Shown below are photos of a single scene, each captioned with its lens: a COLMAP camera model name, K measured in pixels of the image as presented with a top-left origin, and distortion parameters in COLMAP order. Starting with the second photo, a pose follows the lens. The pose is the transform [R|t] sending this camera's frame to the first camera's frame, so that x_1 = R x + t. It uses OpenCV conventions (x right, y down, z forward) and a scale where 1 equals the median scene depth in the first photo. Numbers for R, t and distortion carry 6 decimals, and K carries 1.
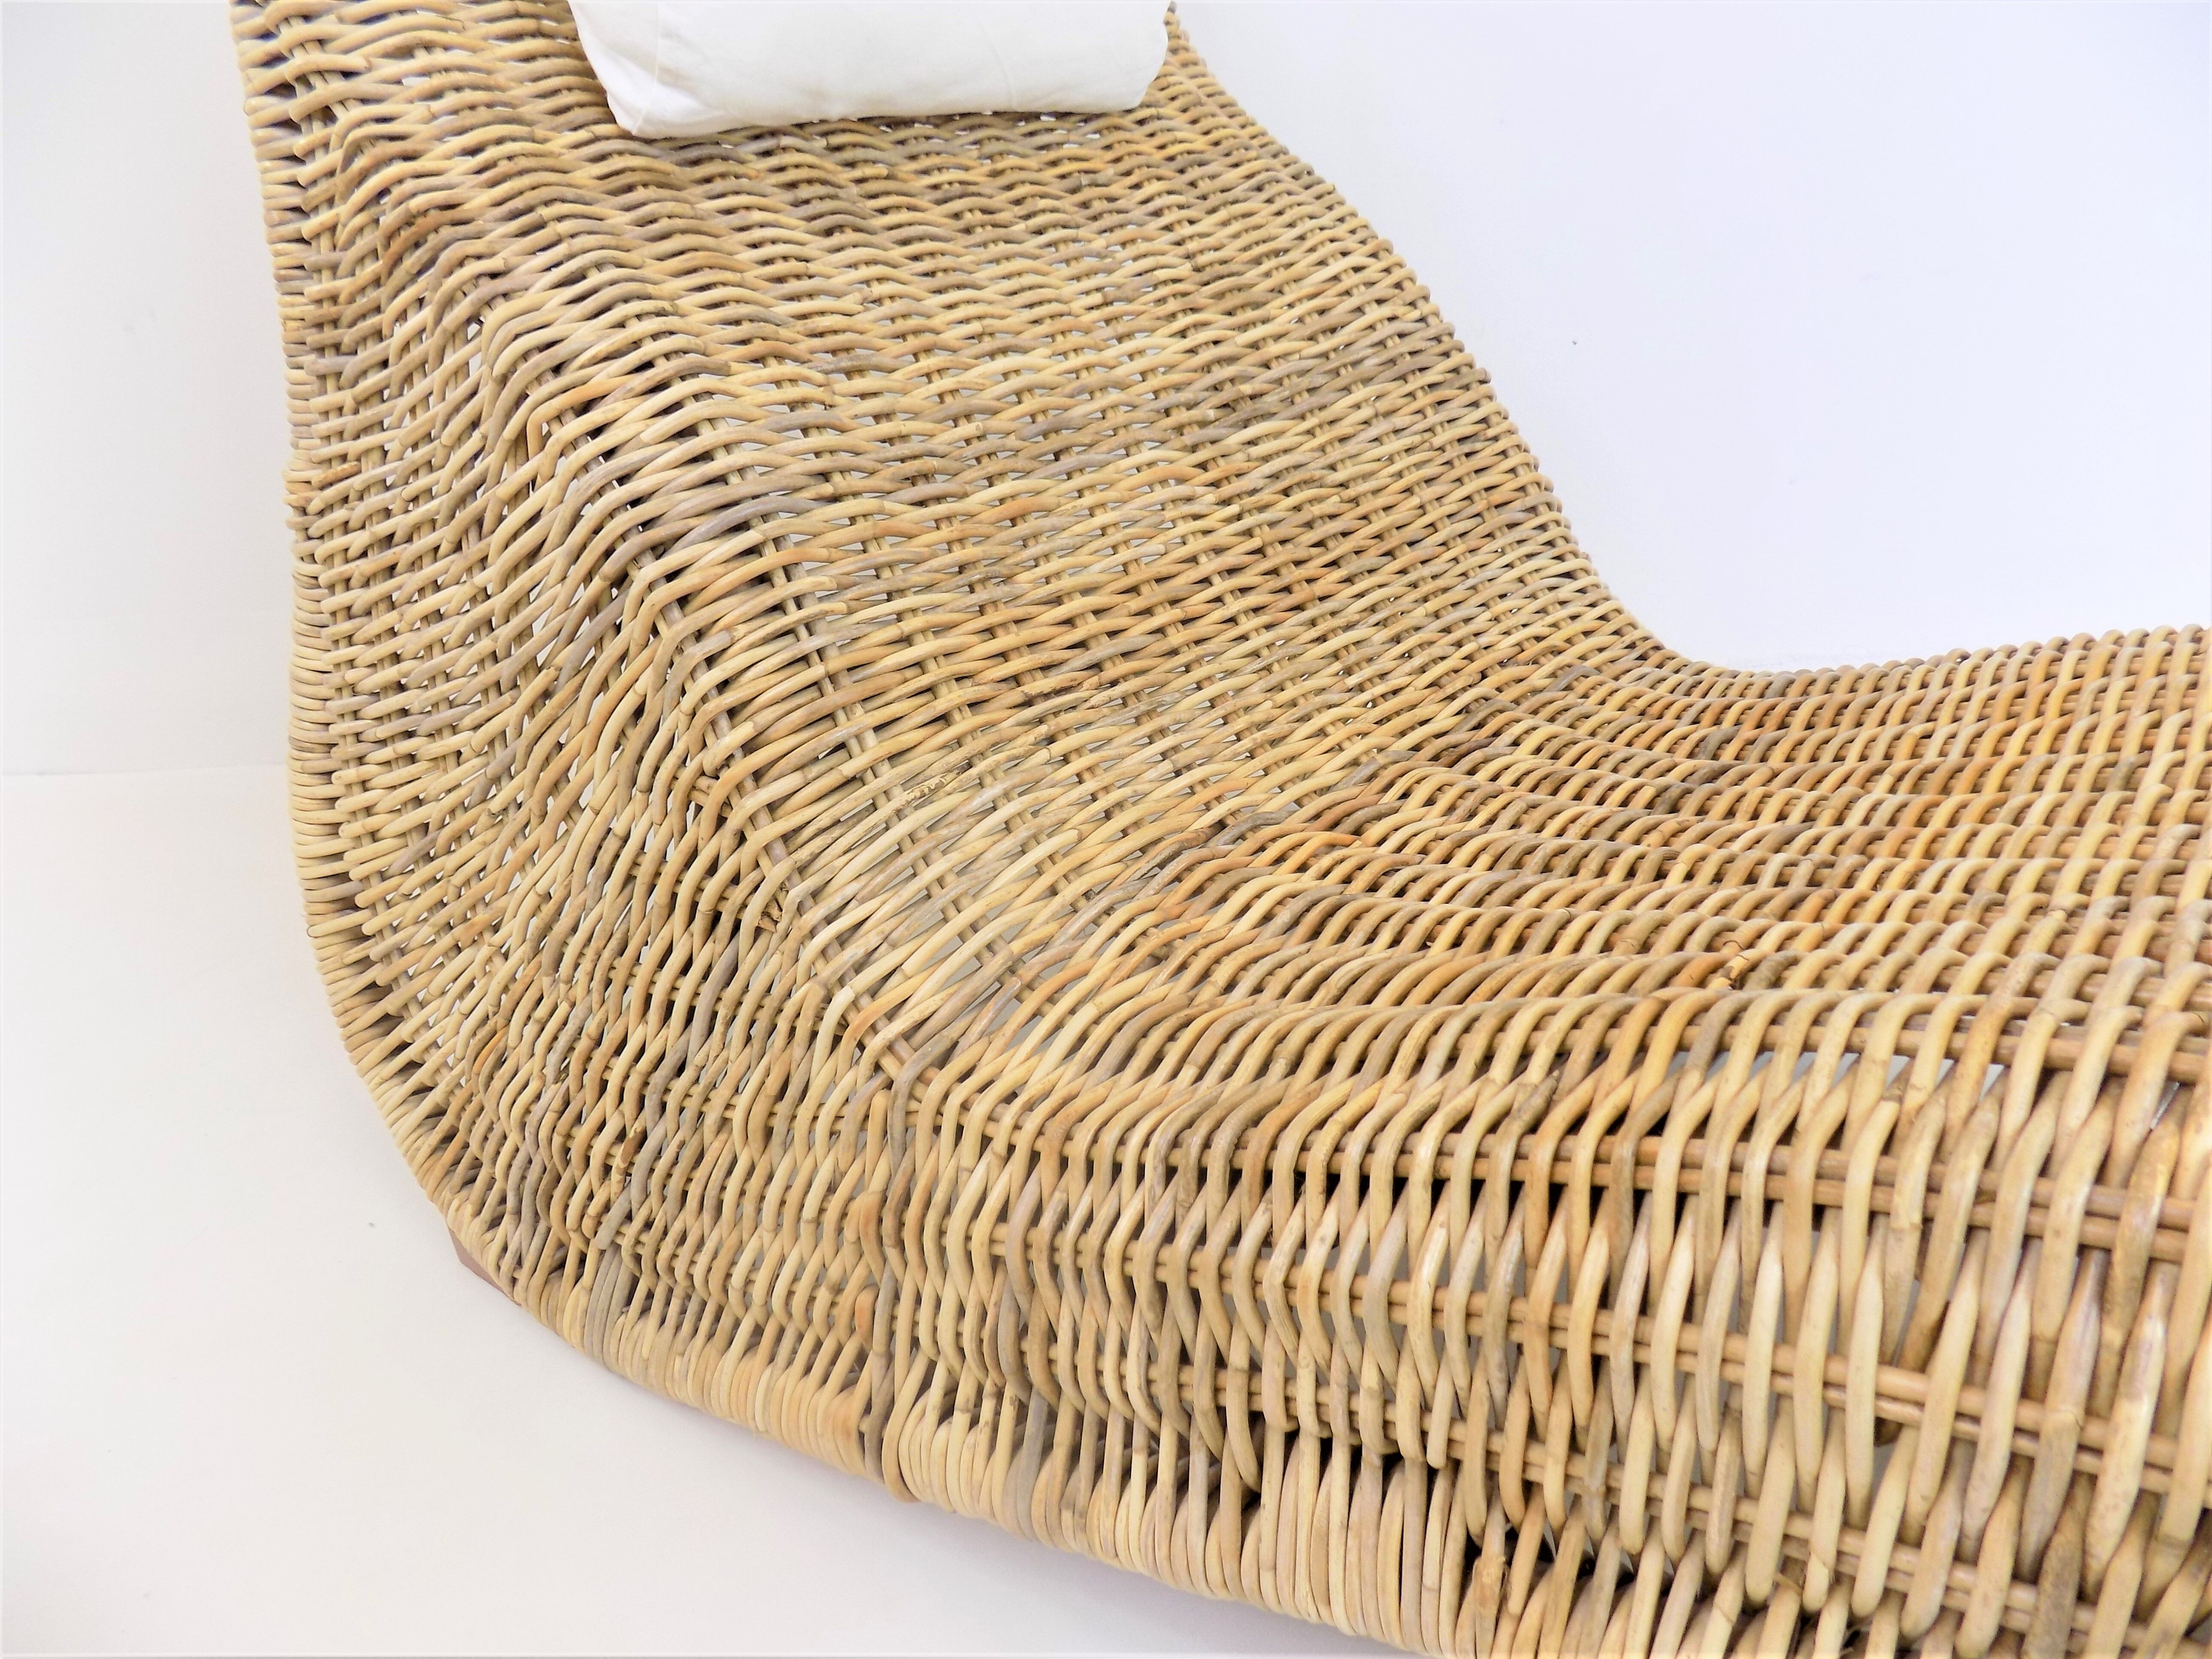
lens RADIAL K [[1465.4, 0, 1112.3], [0, 1465.4, 823.1], [0, 0, 1]] dist [-0.046721, 0.019891]
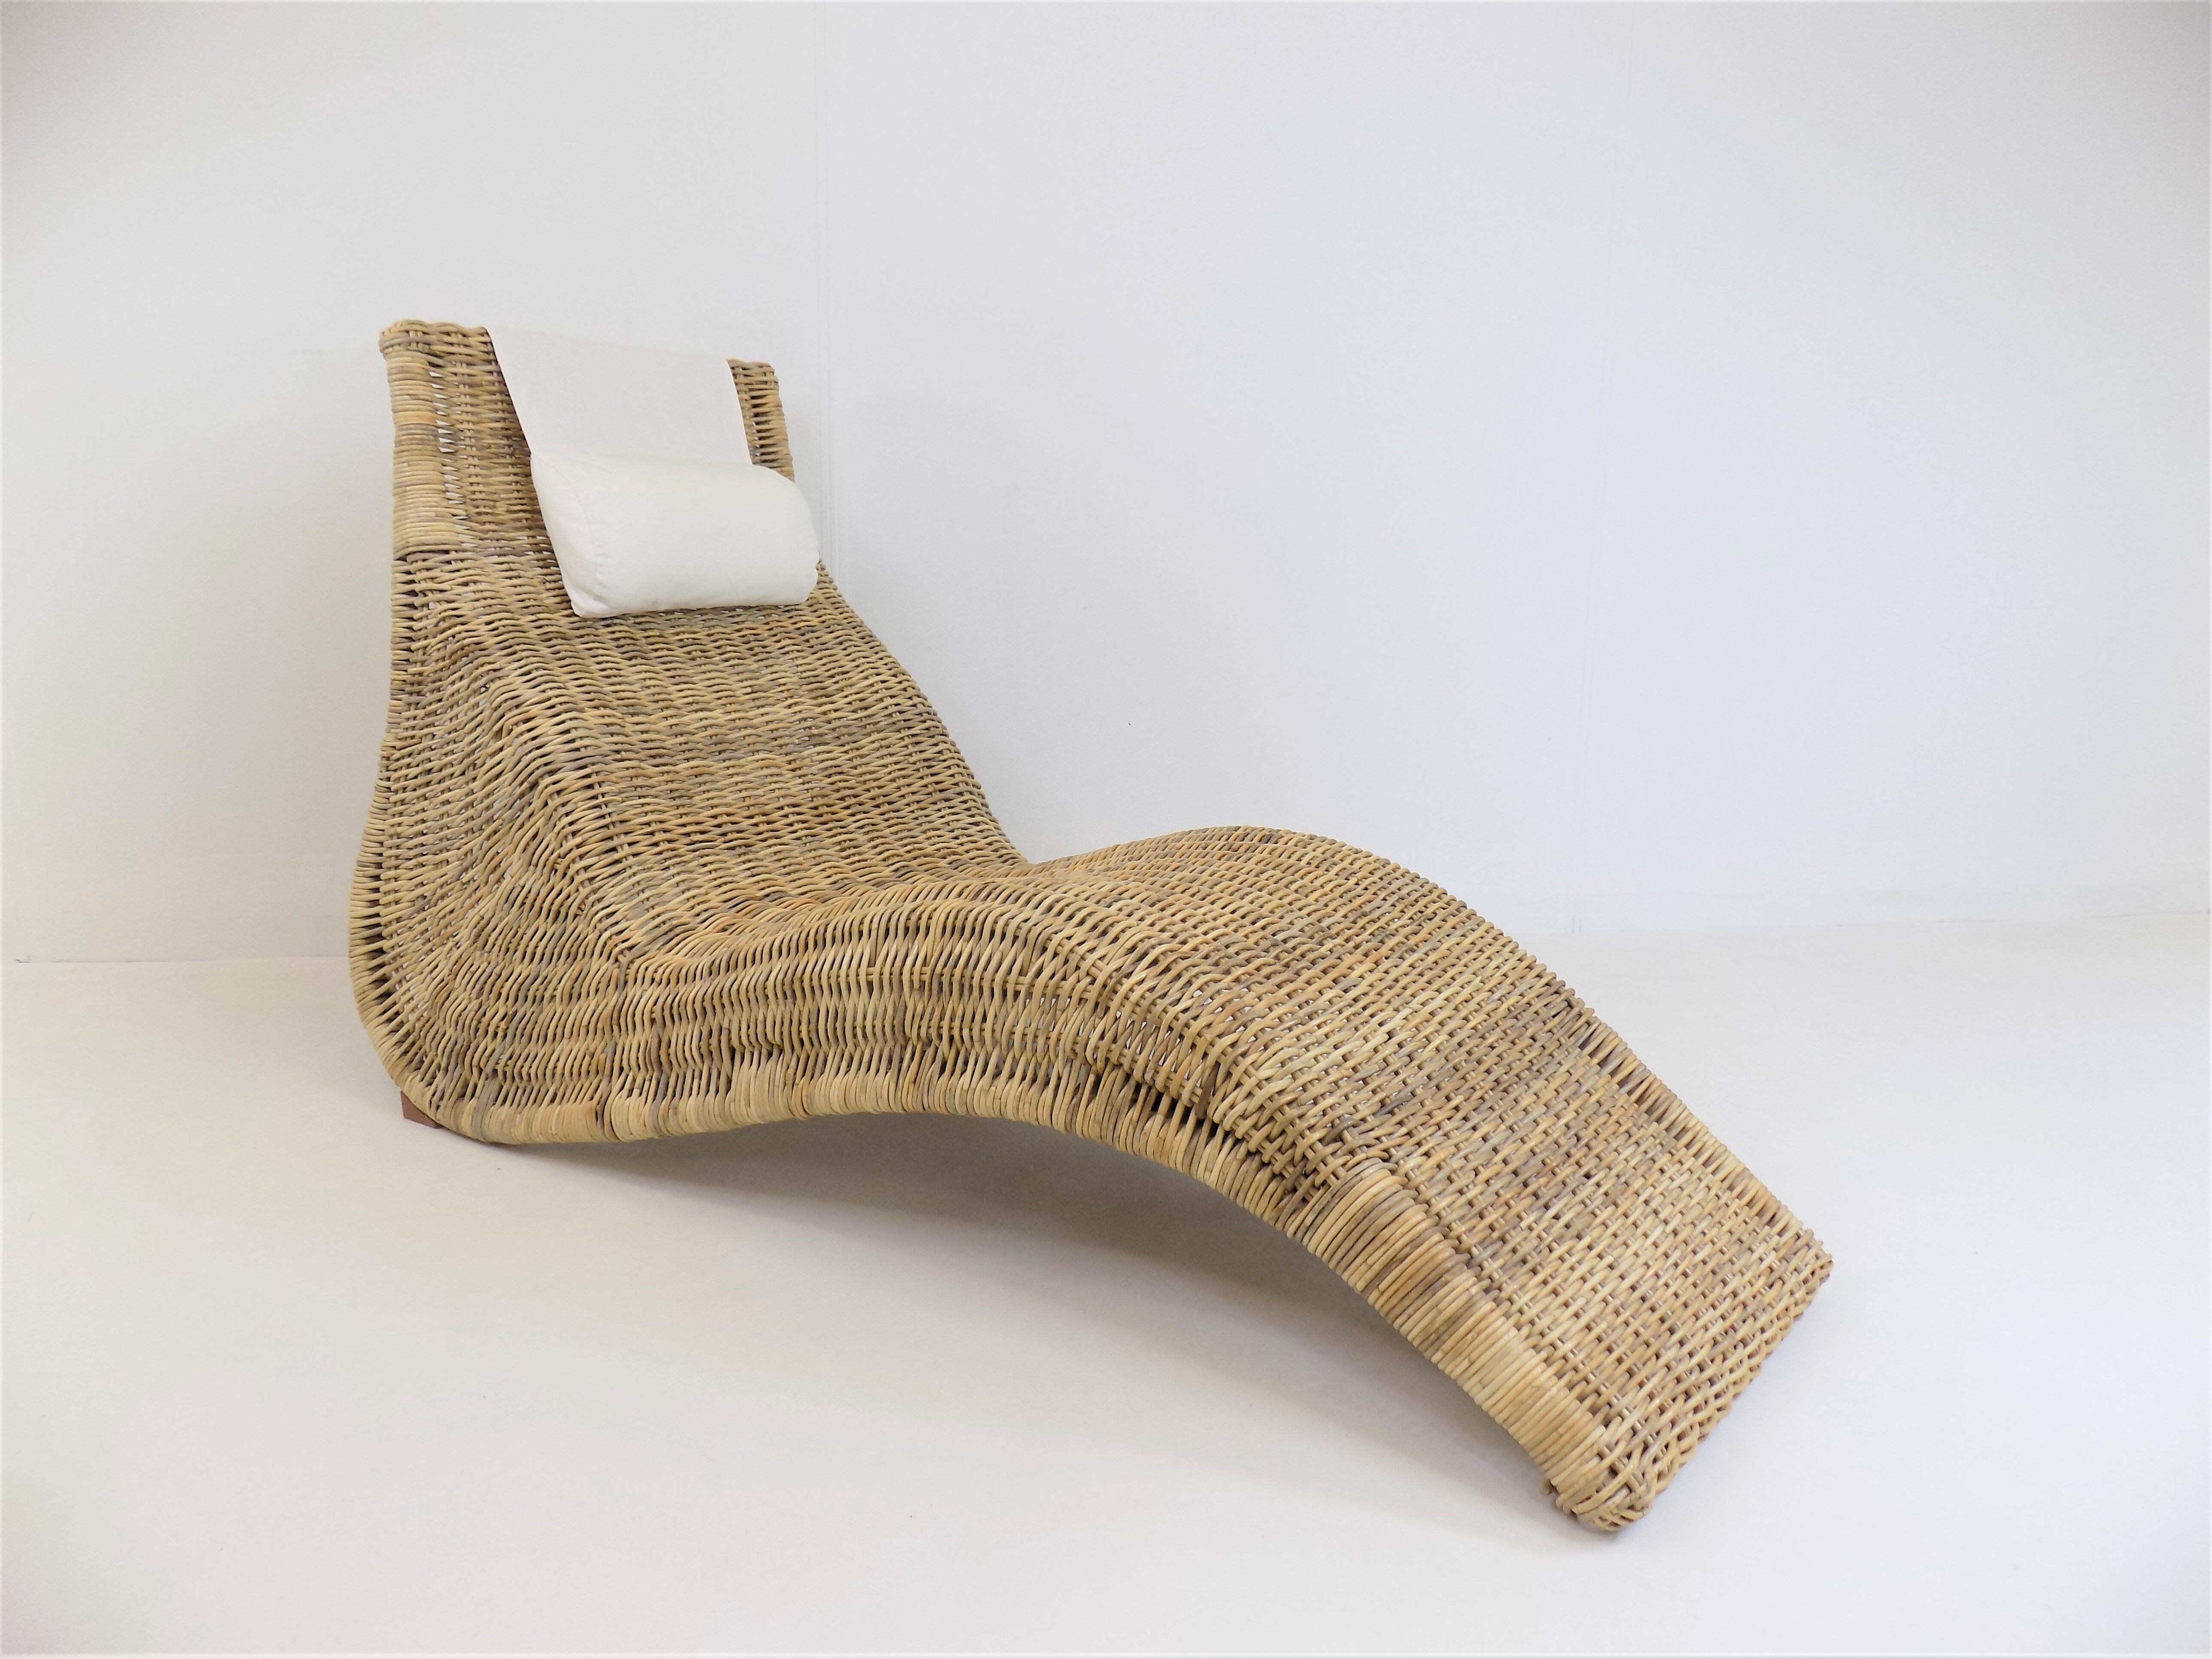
lens RADIAL K [[1465.4, 0, 1099.3], [0, 1465.4, 813.8], [0, 0, 1]] dist [-0.046721, 0.019891]
pose [[0.992747, 0.043292, 0.112156, 0.366631], [-0.014000, 0.968197, -0.249796, 0.504695], [-0.119403, 0.246414, 0.961781, -1.569468]]
